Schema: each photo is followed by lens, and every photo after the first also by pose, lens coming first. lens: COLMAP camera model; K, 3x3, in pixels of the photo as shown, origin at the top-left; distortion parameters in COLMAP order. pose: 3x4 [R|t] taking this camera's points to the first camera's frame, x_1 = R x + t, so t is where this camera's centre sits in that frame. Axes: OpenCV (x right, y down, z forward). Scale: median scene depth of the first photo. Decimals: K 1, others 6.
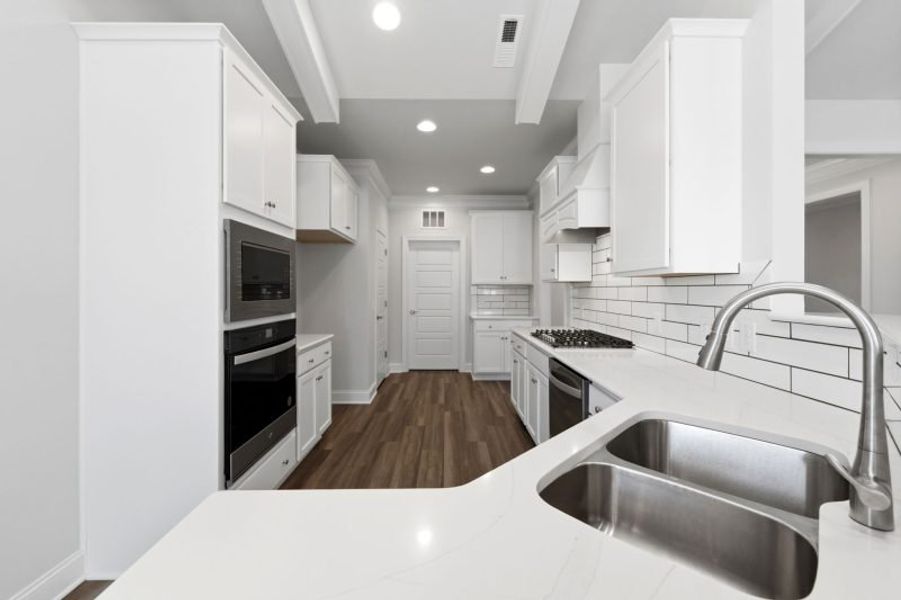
lens RADIAL K [[367.7, 0, 453.2], [0, 367.7, 299.2], [0, 0, 1]] dist [0.001136, 0.000218]
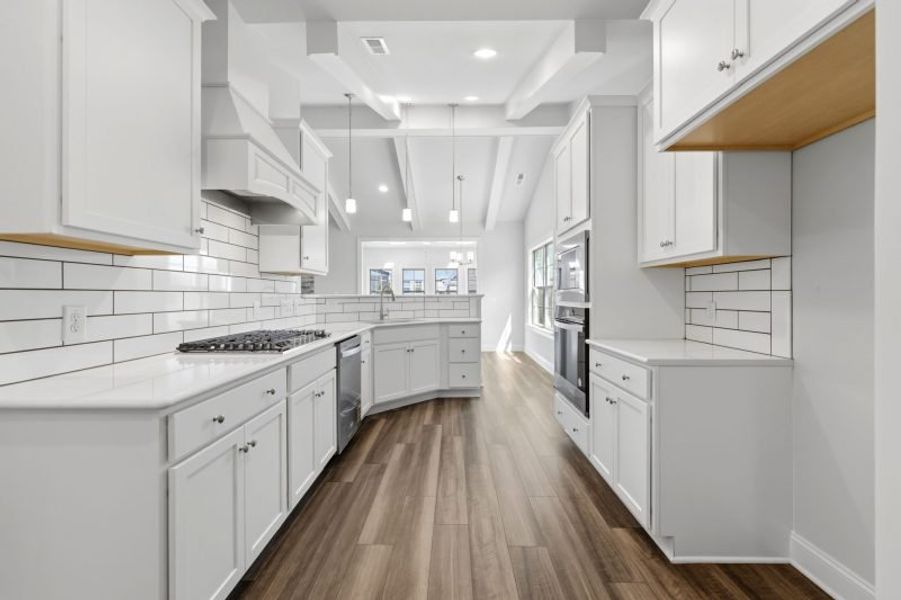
lens RADIAL K [[367.7, 0, 453.2], [0, 367.7, 299.2], [0, 0, 1]] dist [0.001136, 0.000218]
pose [[-0.999703, 0.001287, 0.024342, -0.084044], [0.001999, 0.999571, 0.029228, -0.002781], [-0.024294, 0.029268, -0.999276, 1.808231]]
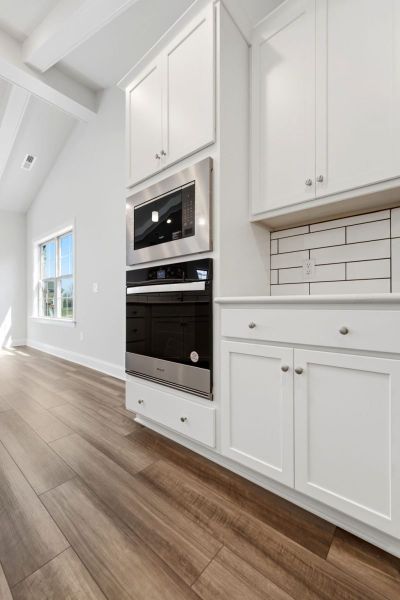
lens RADIAL K [[247.9, 0, 199.0], [0, 247.9, 302.9], [0, 0, 1]] dist [-0.000605, 0.000023]
pose [[-0.666881, -0.001166, -0.745163, -0.023124], [-0.014060, 0.999840, 0.011019, 0.126452], [0.745031, 0.017825, -0.666791, 1.195538]]
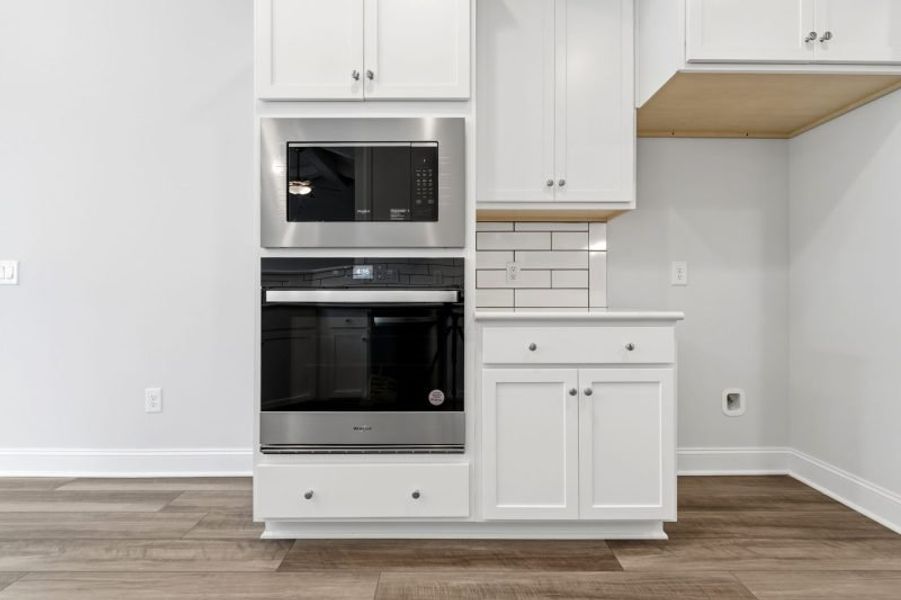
lens RADIAL K [[372.3, 0, 446.7], [0, 372.3, 296.0], [0, 0, 1]] dist [-0.000605, 0.000023]
pose [[-0.021780, -0.000555, -0.999763, 0.126929], [-0.022330, 0.999751, -0.000068, 0.099536], [0.999513, 0.022323, -0.021787, 0.882095]]
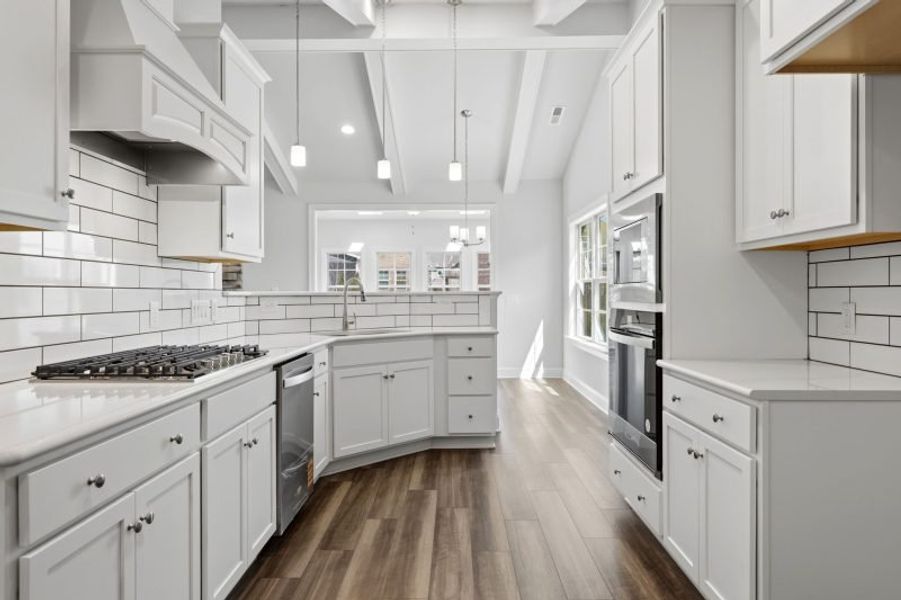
lens RADIAL K [[563.9, 0, 454.7], [0, 563.9, 297.2], [0, 0, 1]] dist [0.004012, 0.000937]
pose [[-0.999712, 0.000990, 0.023972, -0.084185], [0.001634, 0.999638, 0.026847, -0.002888], [-0.023937, 0.026878, -0.999352, 1.813880]]
